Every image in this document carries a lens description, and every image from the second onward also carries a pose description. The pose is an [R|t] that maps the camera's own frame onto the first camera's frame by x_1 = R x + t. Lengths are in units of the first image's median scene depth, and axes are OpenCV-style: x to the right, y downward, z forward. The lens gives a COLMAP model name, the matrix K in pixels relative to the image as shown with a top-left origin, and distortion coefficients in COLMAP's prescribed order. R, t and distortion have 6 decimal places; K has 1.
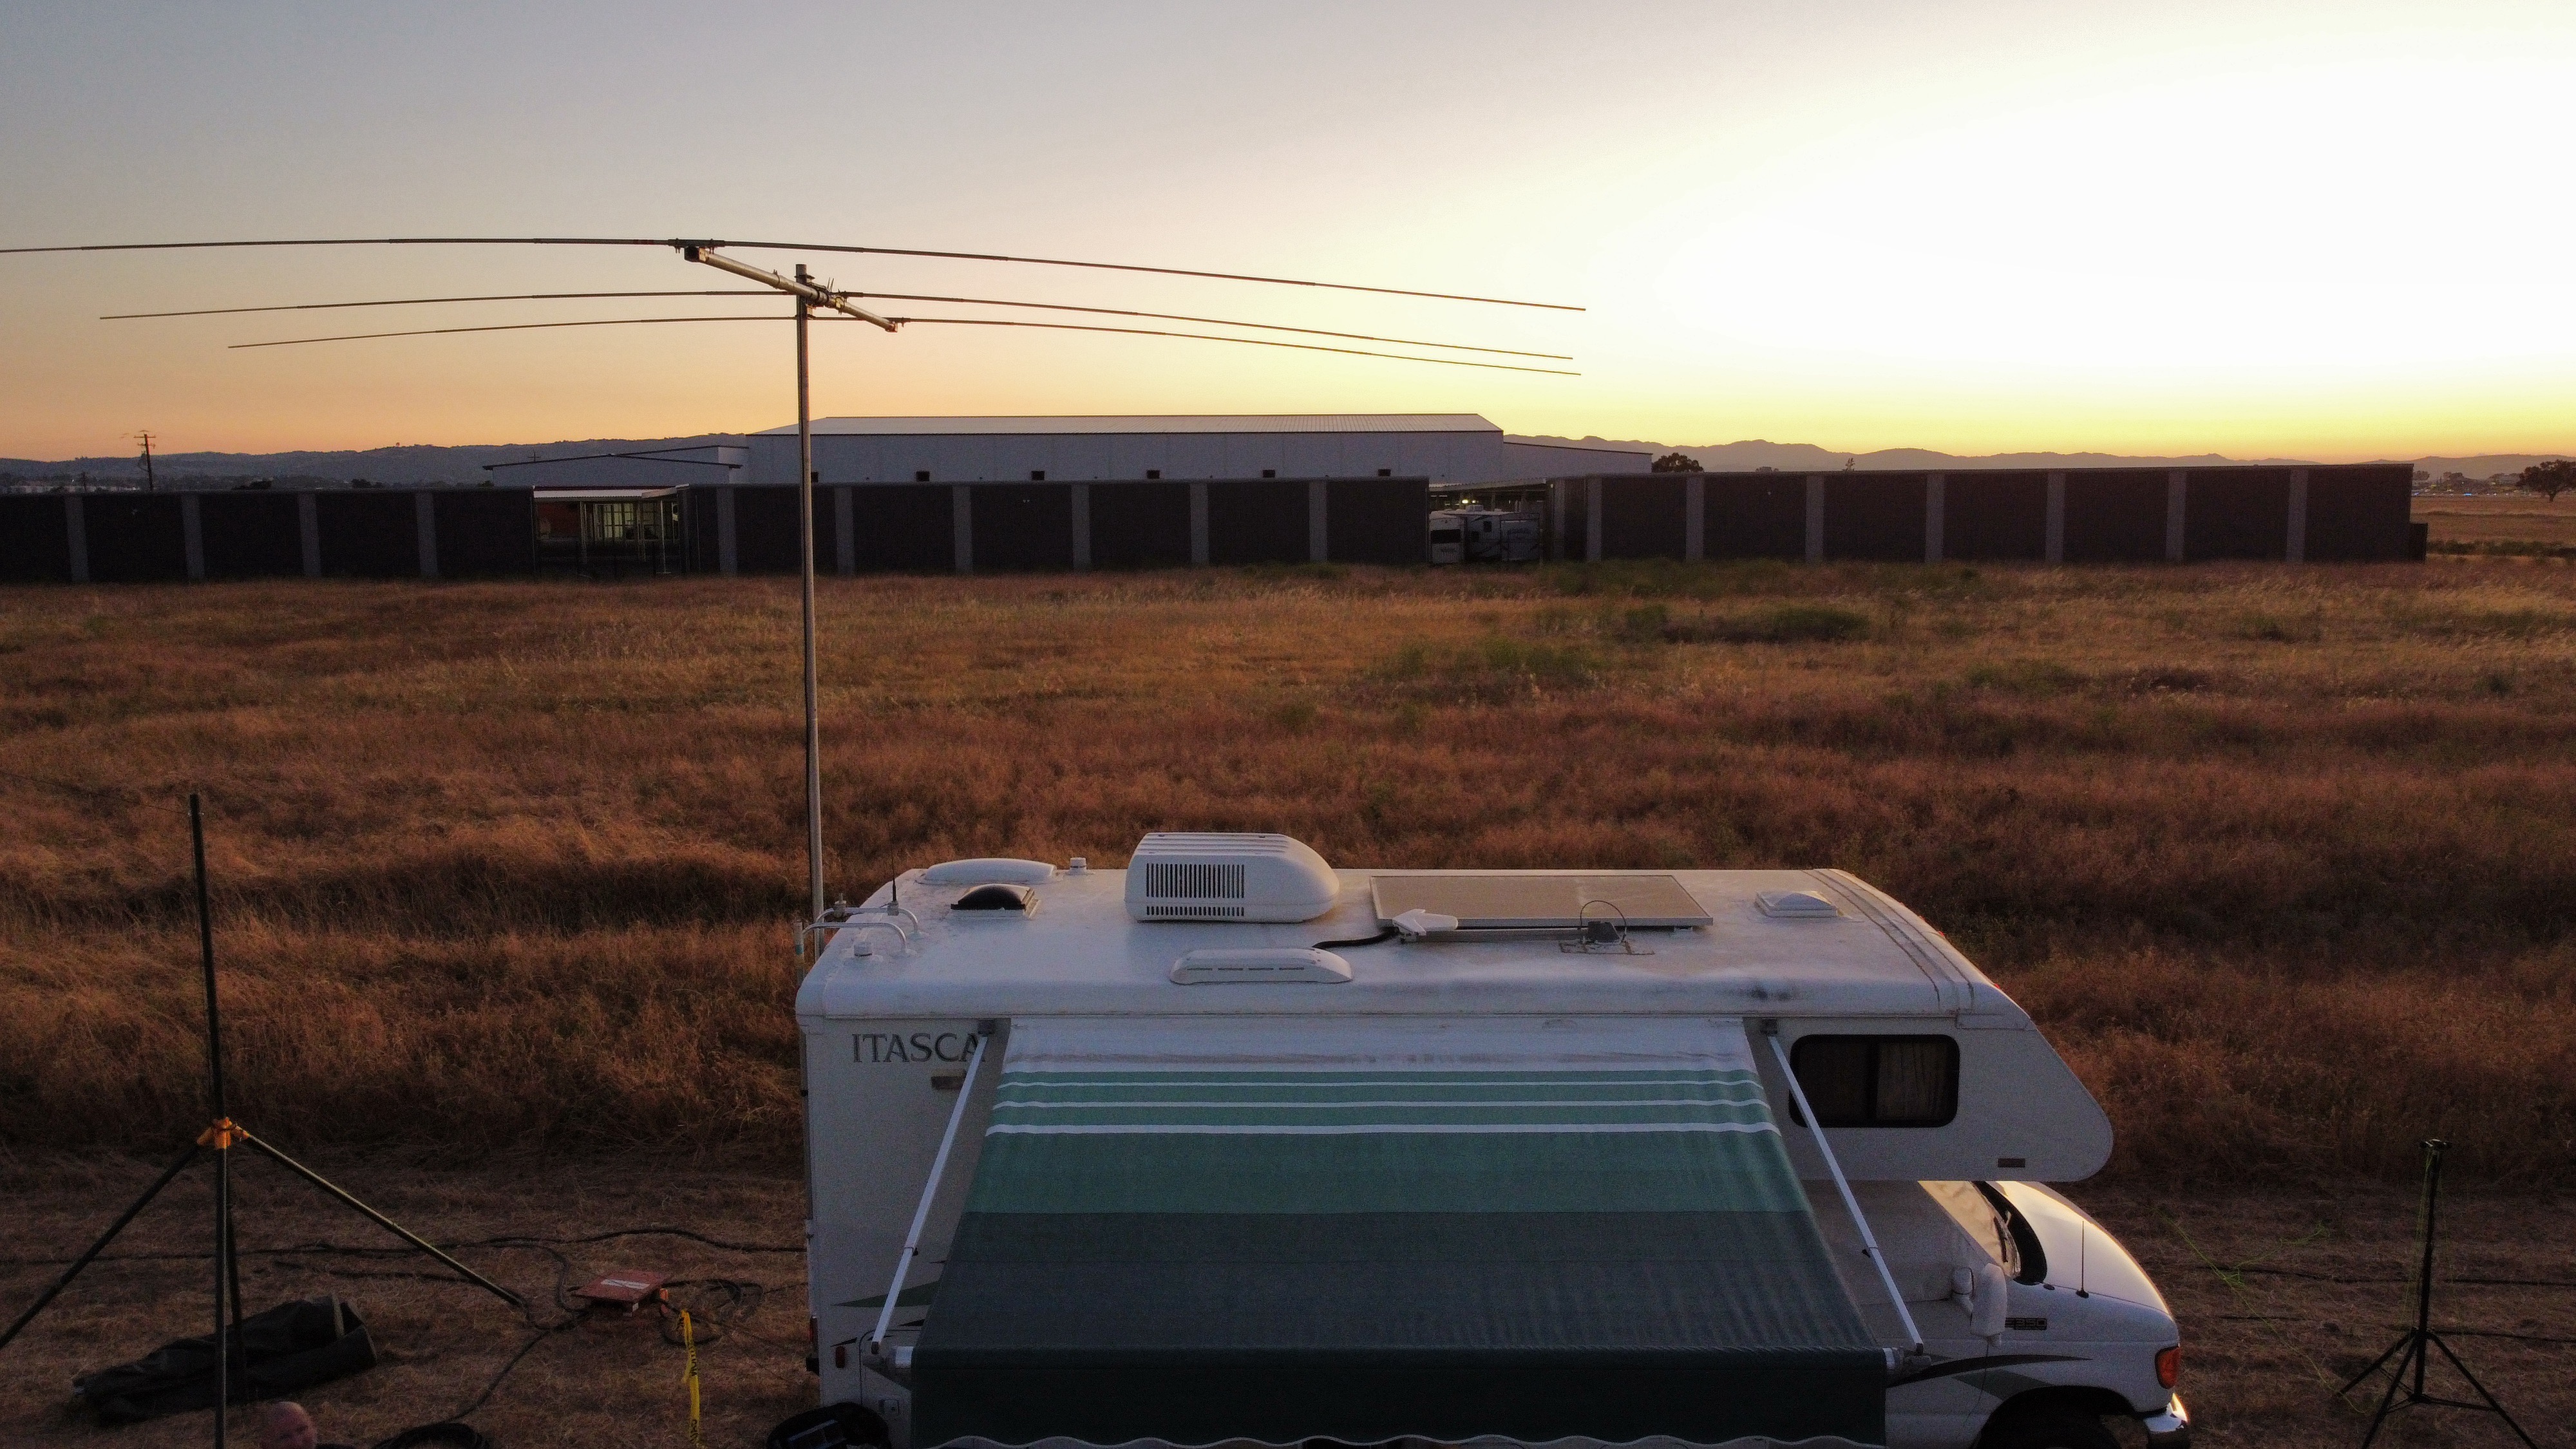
lens RADIAL K [[1941.7, 0, 1297.1], [0, 1941.7, 731.4], [0, 0, 1]] dist [0.005799, -0.008346]
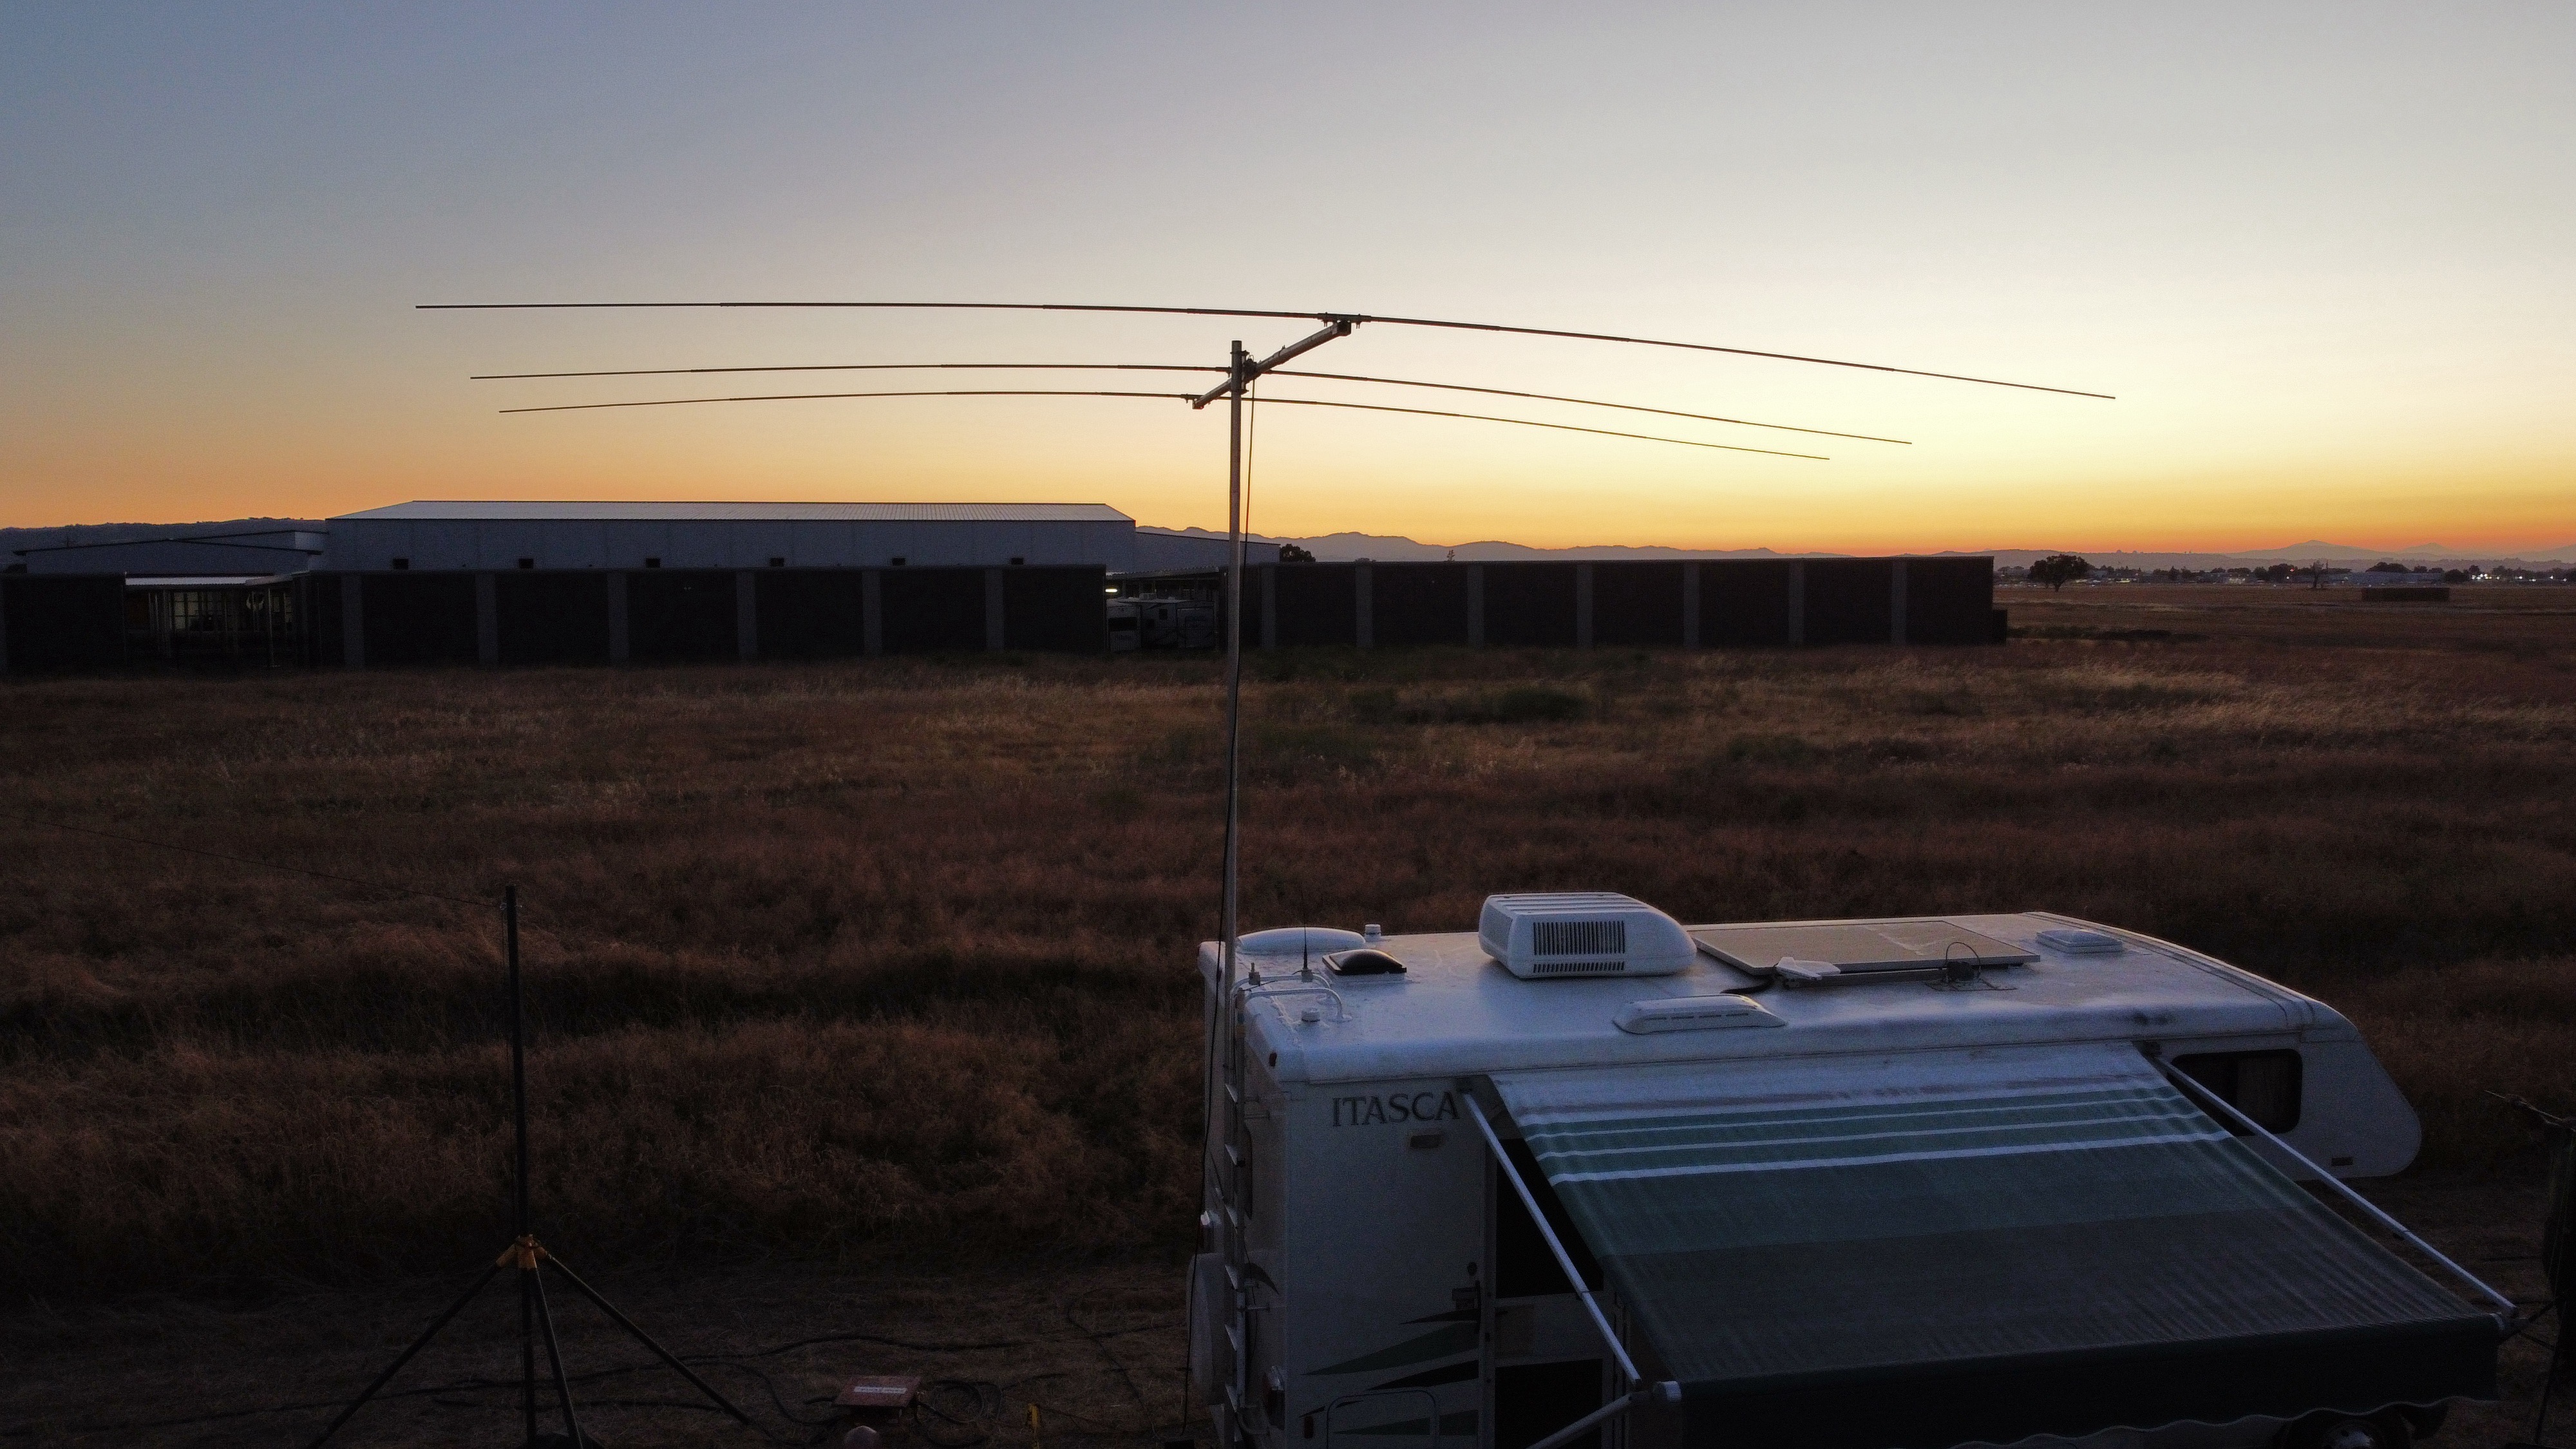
lens RADIAL K [[1941.7, 0, 1295.5], [0, 1941.7, 727.4], [0, 0, 1]] dist [0.005799, -0.008346]
pose [[0.980069, -0.013770, 0.198182, -0.310807], [0.023211, 0.998700, -0.045392, 0.006333], [-0.197299, 0.049087, 0.979114, 0.006313]]
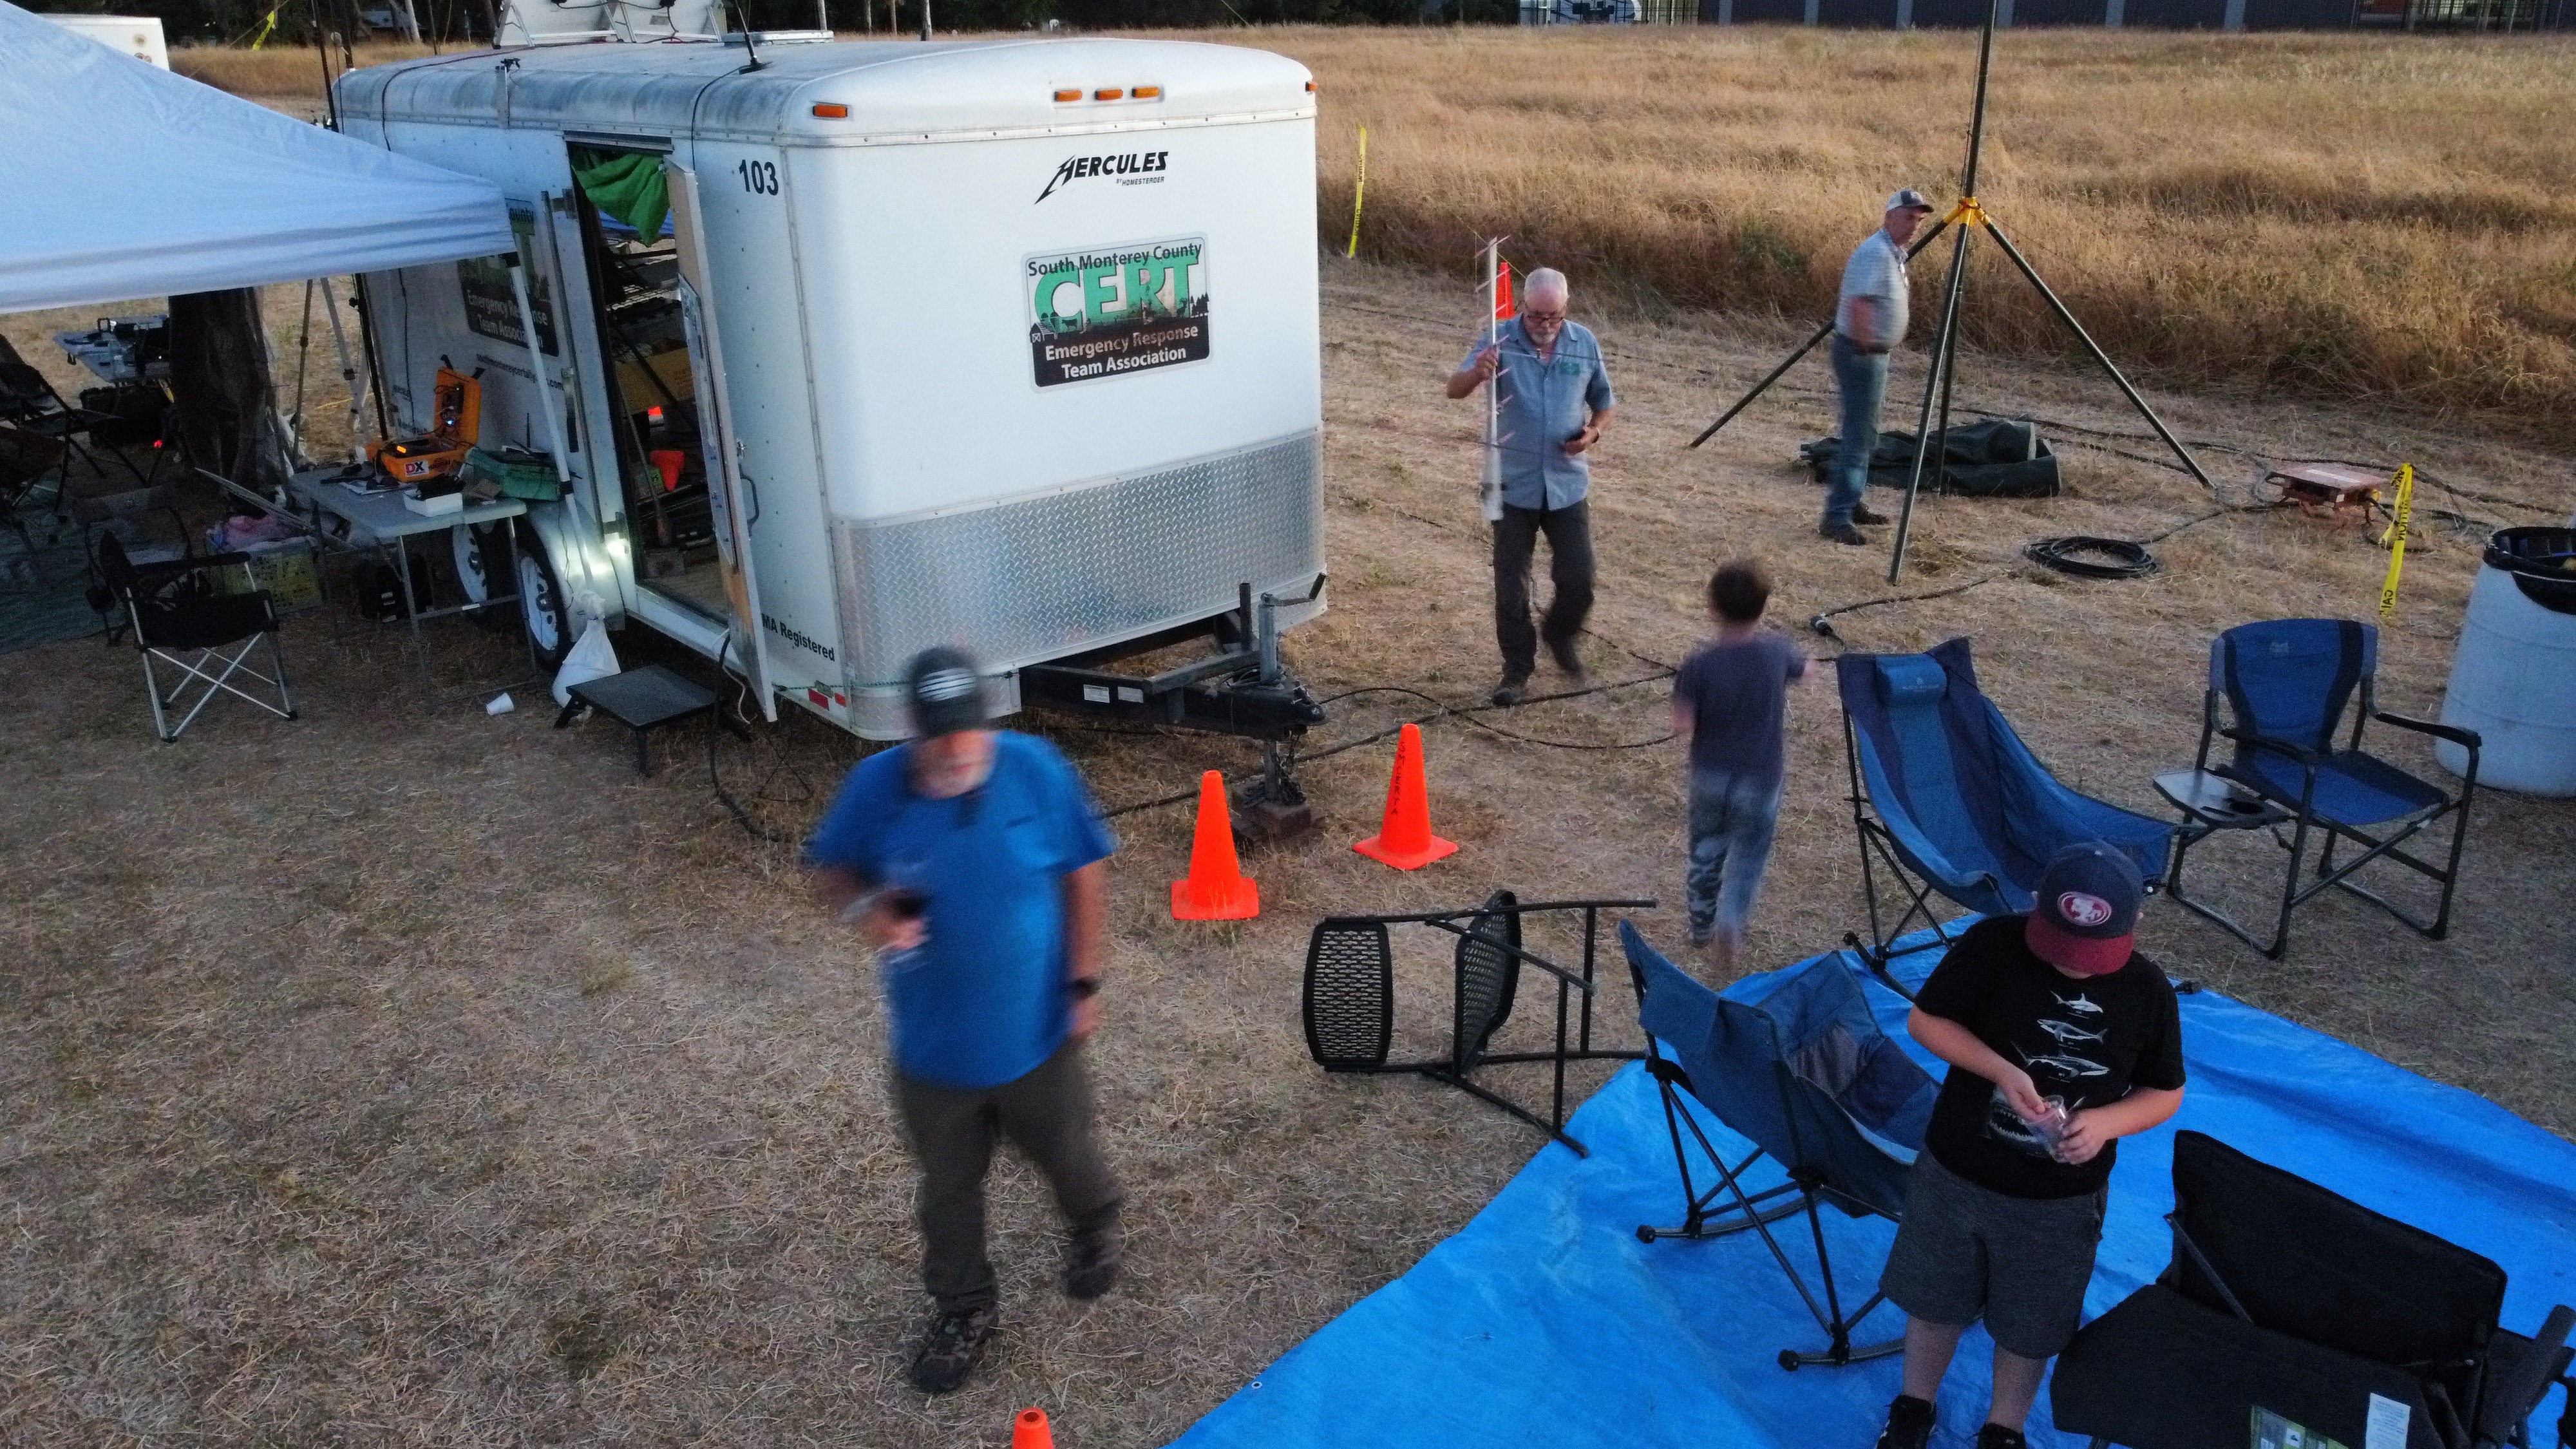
lens RADIAL K [[1941.7, 0, 1285.5], [0, 1941.7, 726.1], [0, 0, 1]] dist [0.005799, -0.008346]
pose [[0.660567, 0.267255, -0.701588, -0.003139], [-0.090354, 0.956002, 0.279098, 0.176708], [0.745310, -0.120972, 0.655651, 0.029976]]
